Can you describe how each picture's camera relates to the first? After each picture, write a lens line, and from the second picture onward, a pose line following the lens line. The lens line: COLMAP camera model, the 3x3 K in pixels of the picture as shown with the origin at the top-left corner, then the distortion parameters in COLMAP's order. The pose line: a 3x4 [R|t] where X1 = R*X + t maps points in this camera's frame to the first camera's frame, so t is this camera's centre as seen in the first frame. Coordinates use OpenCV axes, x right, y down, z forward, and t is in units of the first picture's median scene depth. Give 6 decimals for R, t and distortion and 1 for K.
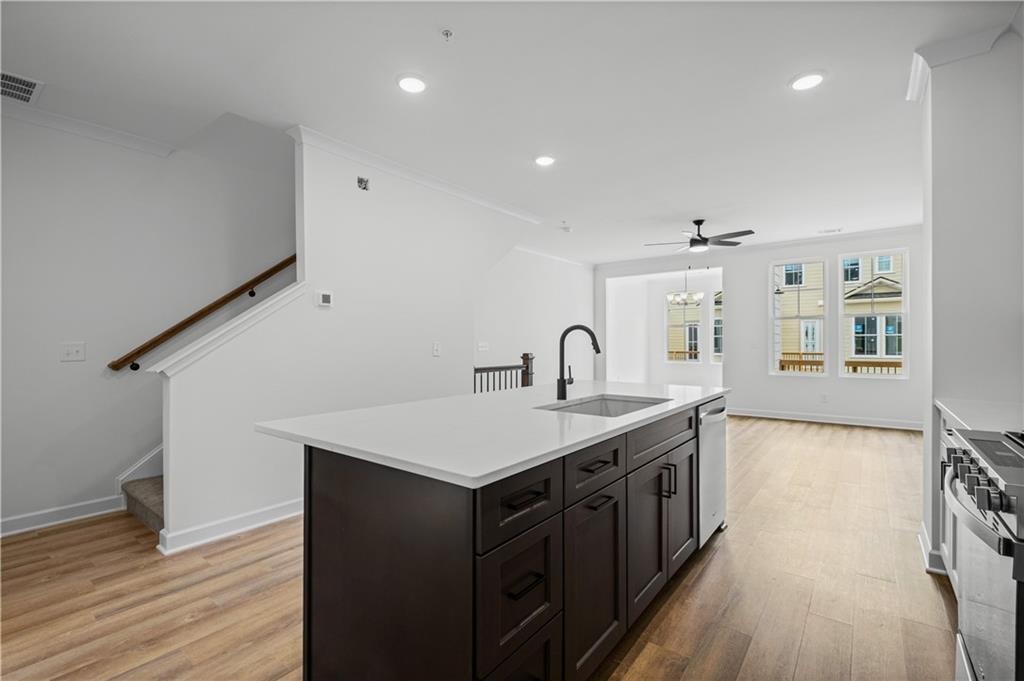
lens RADIAL K [[455.3, 0, 506.9], [0, 455.3, 339.5], [0, 0, 1]] dist [0.014185, 0.000006]
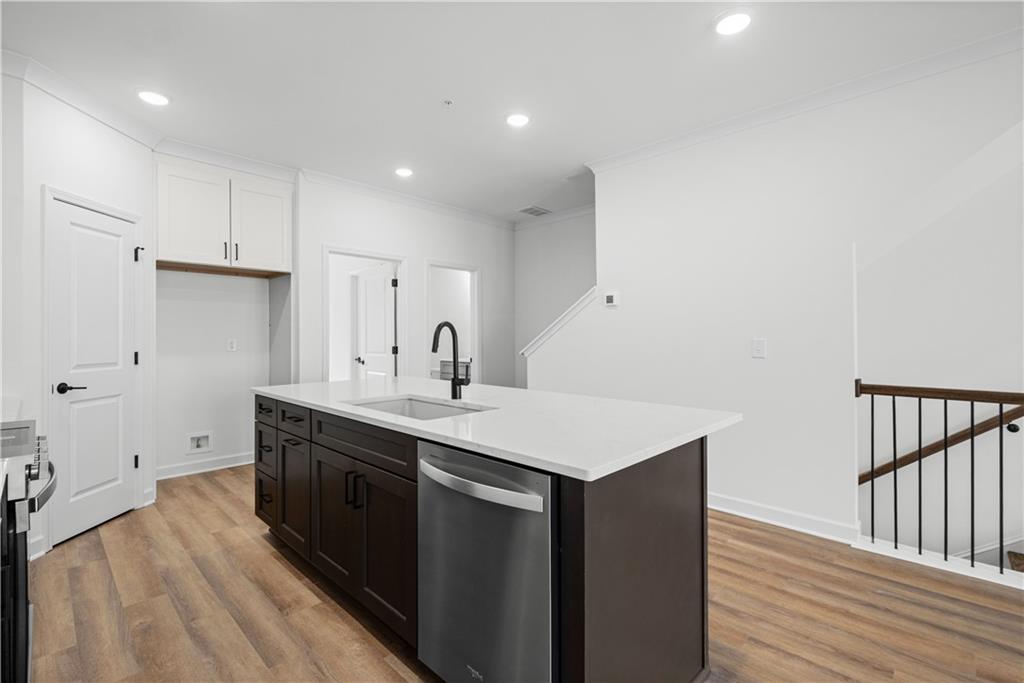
lens RADIAL K [[455.3, 0, 506.9], [0, 455.3, 340.5], [0, 0, 1]] dist [0.014185, 0.000006]
pose [[-0.099122, 0.011787, -0.995006, 0.758093], [0.005801, 0.999920, 0.011268, -0.001032], [0.995058, -0.004655, -0.099182, 0.857296]]
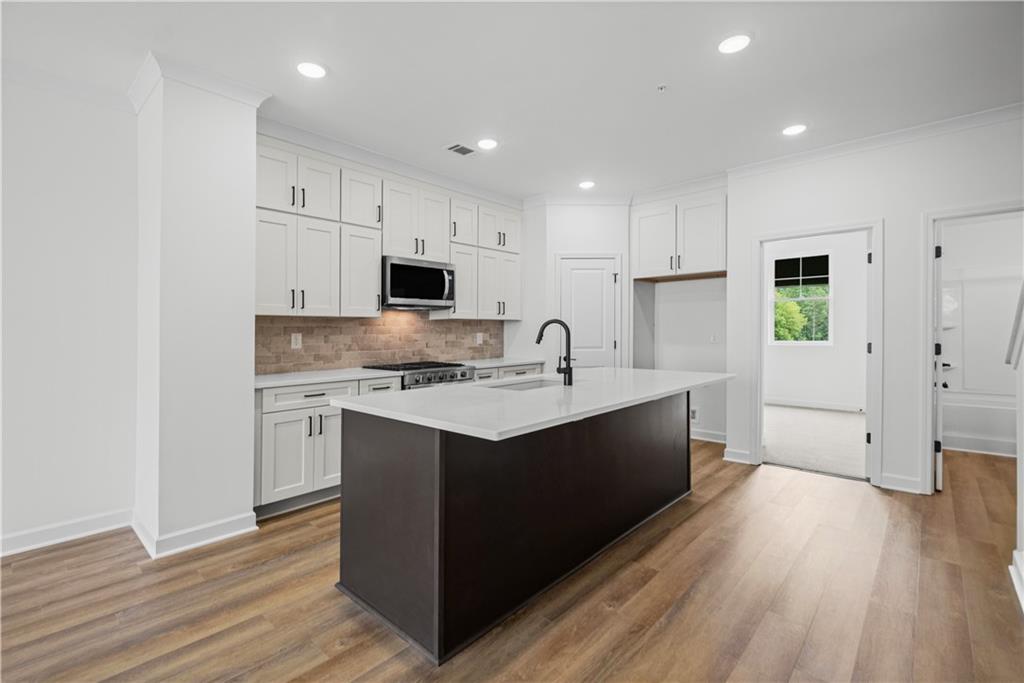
lens RADIAL K [[455.3, 0, 506.9], [0, 455.3, 340.5], [0, 0, 1]] dist [0.014185, 0.000006]
pose [[-0.996713, 0.005602, 0.080816, 0.115499], [0.006874, 0.999857, 0.015470, 0.002933], [-0.080718, 0.015975, -0.996609, 1.505342]]
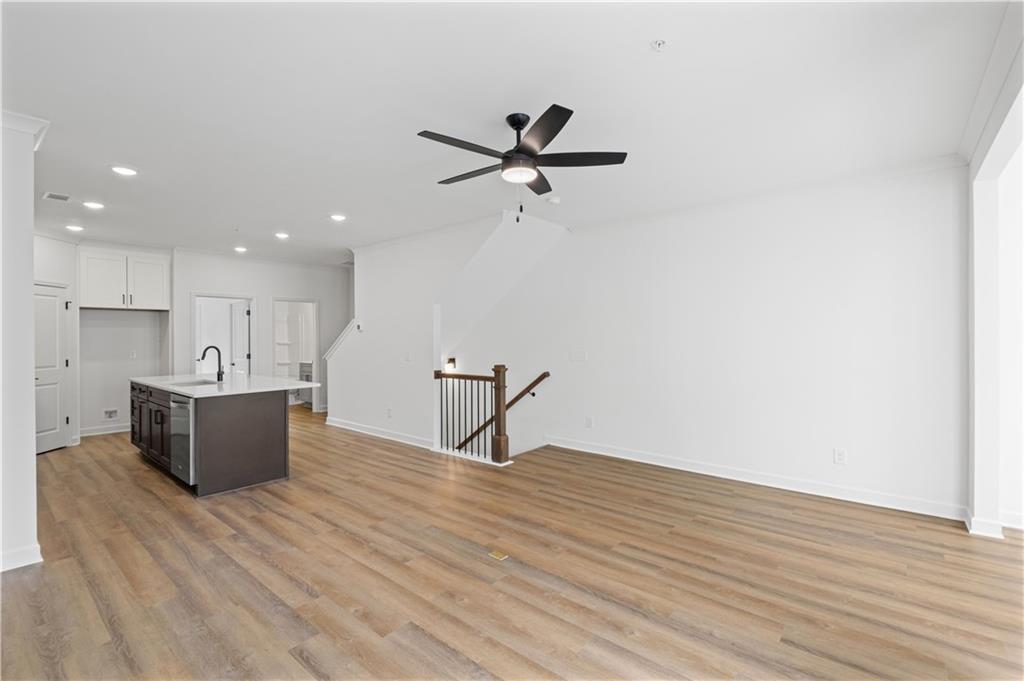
lens RADIAL K [[453.8, 0, 512.0], [0, 453.8, 340.5], [0, 0, 1]] dist [0.001457, 0.000421]
pose [[-0.022715, 0.011159, -0.999680, 1.554100], [0.008419, 0.999904, 0.010970, -0.047325], [0.999707, -0.008167, -0.022807, 1.708054]]
